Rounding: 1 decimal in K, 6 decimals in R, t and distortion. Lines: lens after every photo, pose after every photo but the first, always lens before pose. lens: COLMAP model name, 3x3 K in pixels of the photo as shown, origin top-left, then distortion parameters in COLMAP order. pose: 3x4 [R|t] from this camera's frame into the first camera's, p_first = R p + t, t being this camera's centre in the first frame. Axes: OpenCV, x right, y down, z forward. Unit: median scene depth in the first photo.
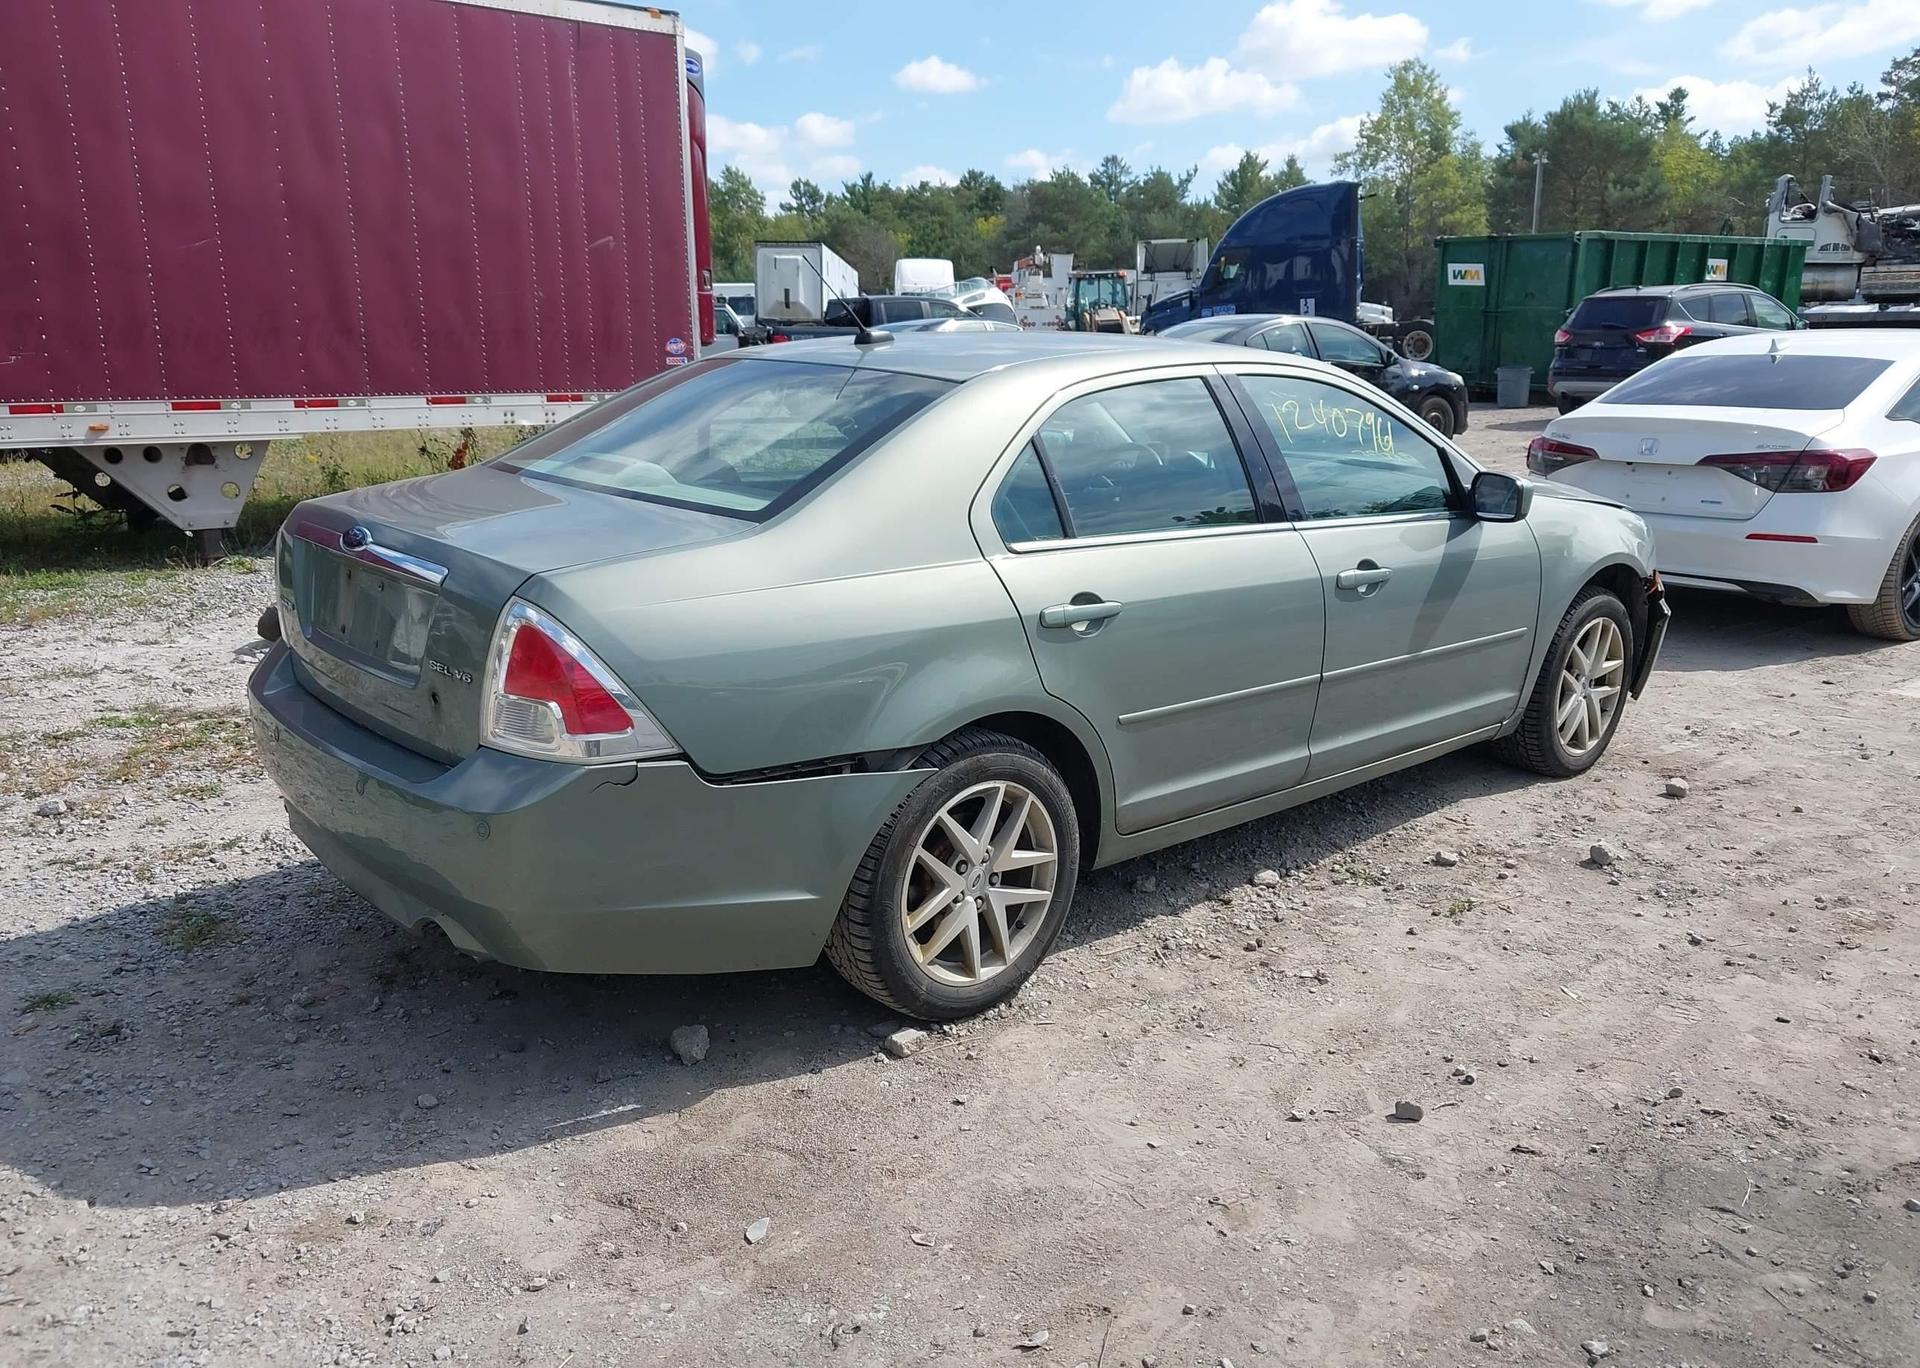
lens RADIAL K [[1560.4, 0, 954.2], [0, 1560.4, 691.3], [0, 0, 1]] dist [0.001527, 0.002735]
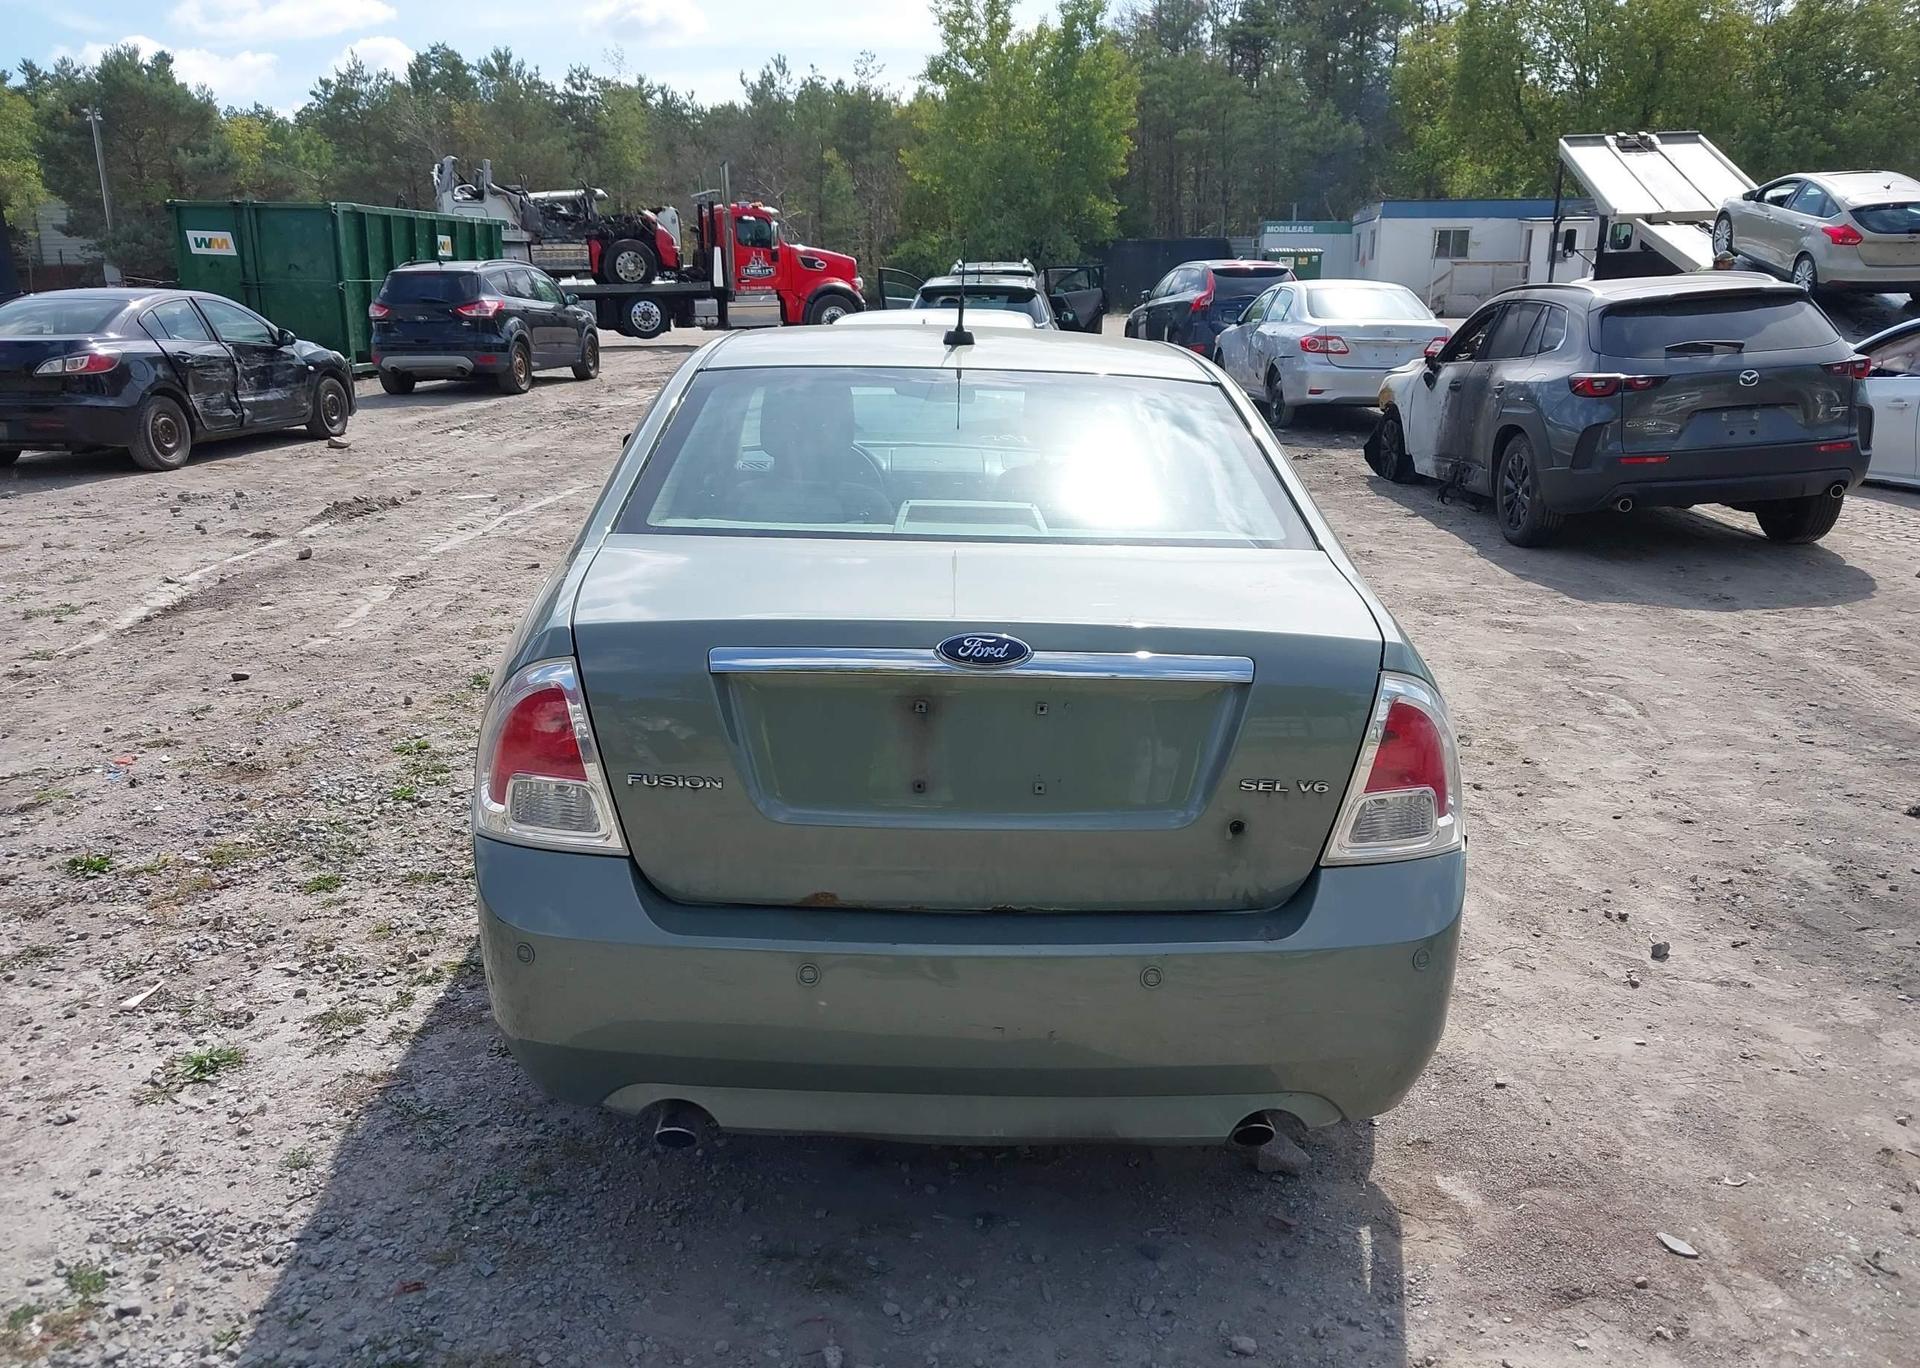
lens RADIAL K [[1560.4, 0, 955.6], [0, 1560.4, 678.0], [0, 0, 1]] dist [0.001527, 0.002735]
pose [[0.629372, -0.184930, 0.754779, -0.143469], [0.176621, 0.979894, 0.092810, -0.023618], [-0.756767, 0.074898, 0.649380, 0.088522]]
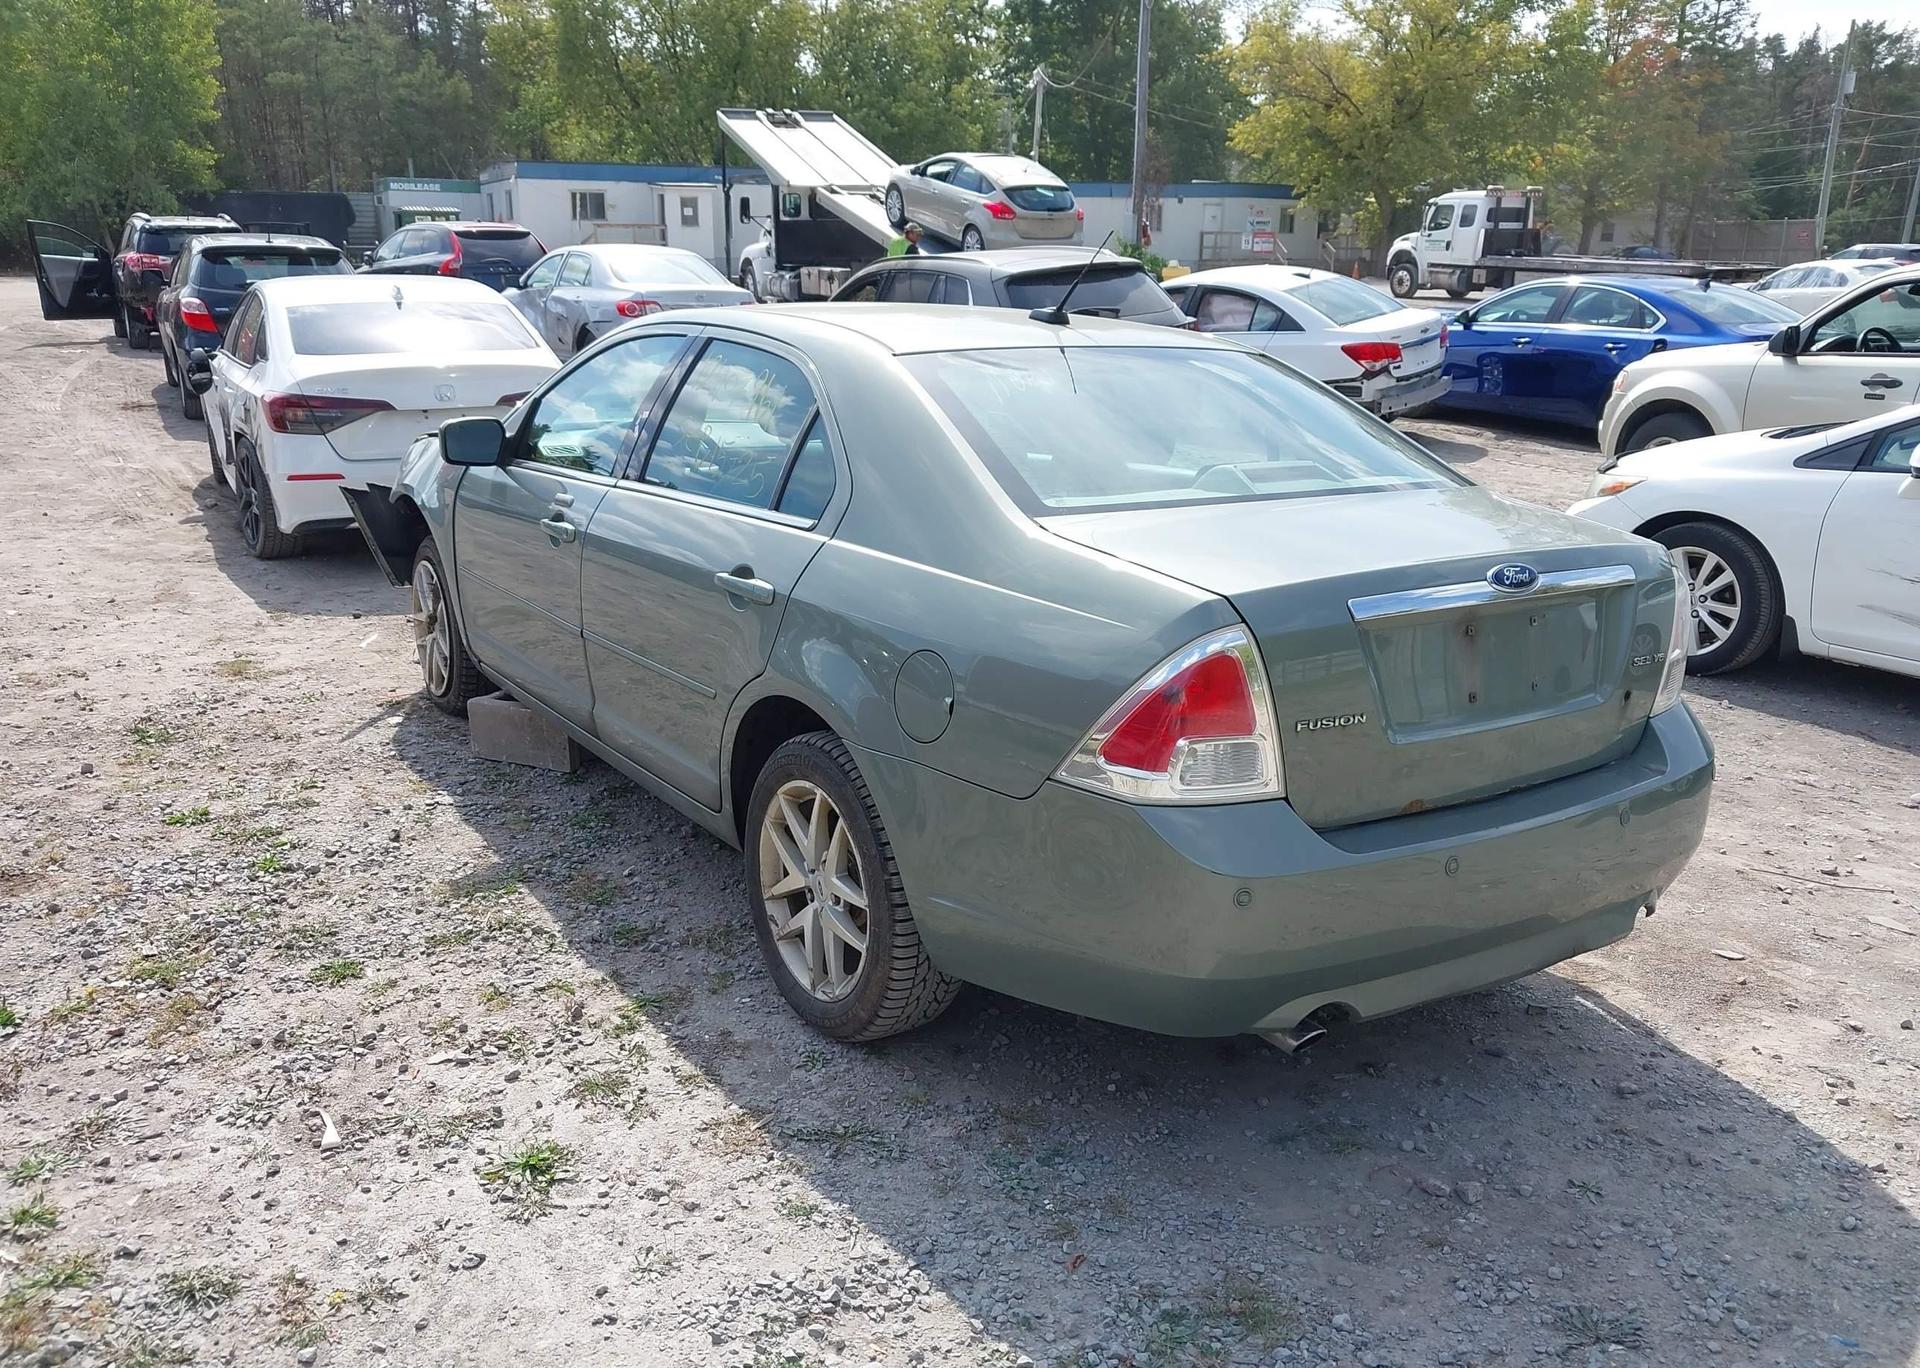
lens RADIAL K [[1560.4, 0, 957.1], [0, 1560.4, 687.9], [0, 0, 1]] dist [0.001527, 0.002735]
pose [[0.110158, -0.262193, 0.958707, -0.194602], [0.217427, 0.947572, 0.234165, -0.047388], [-0.969841, 0.182654, 0.161390, 0.183004]]
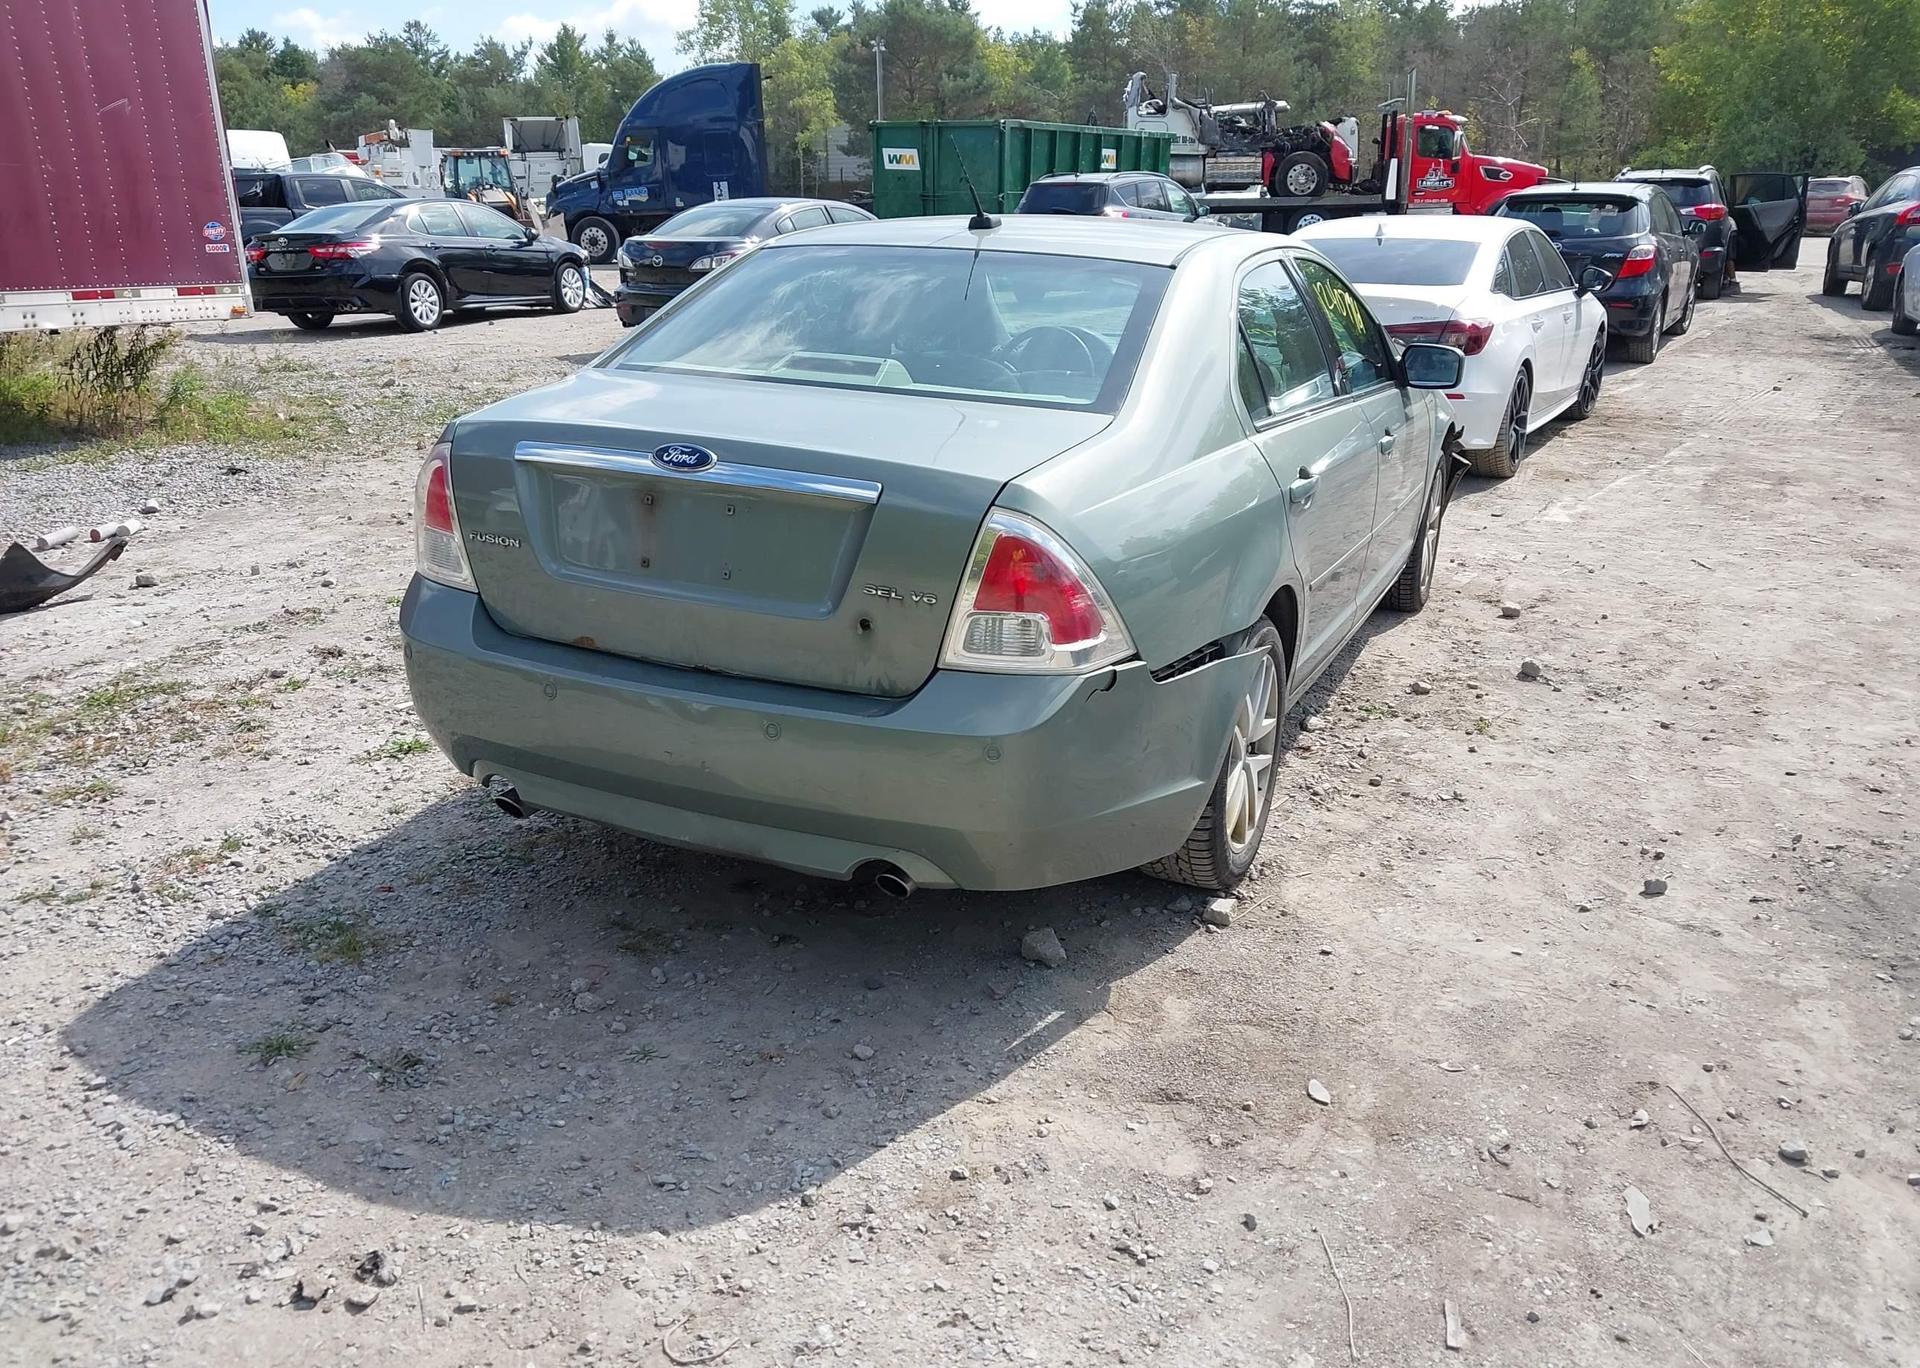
lens RADIAL K [[1560.4, 0, 950.0], [0, 1560.4, 694.1], [0, 0, 1]] dist [0.001527, 0.002735]
pose [[0.911713, -0.118968, 0.393225, -0.095804], [0.090618, 0.991814, 0.089965, -0.004755], [-0.400709, -0.046389, 0.915030, 0.020103]]
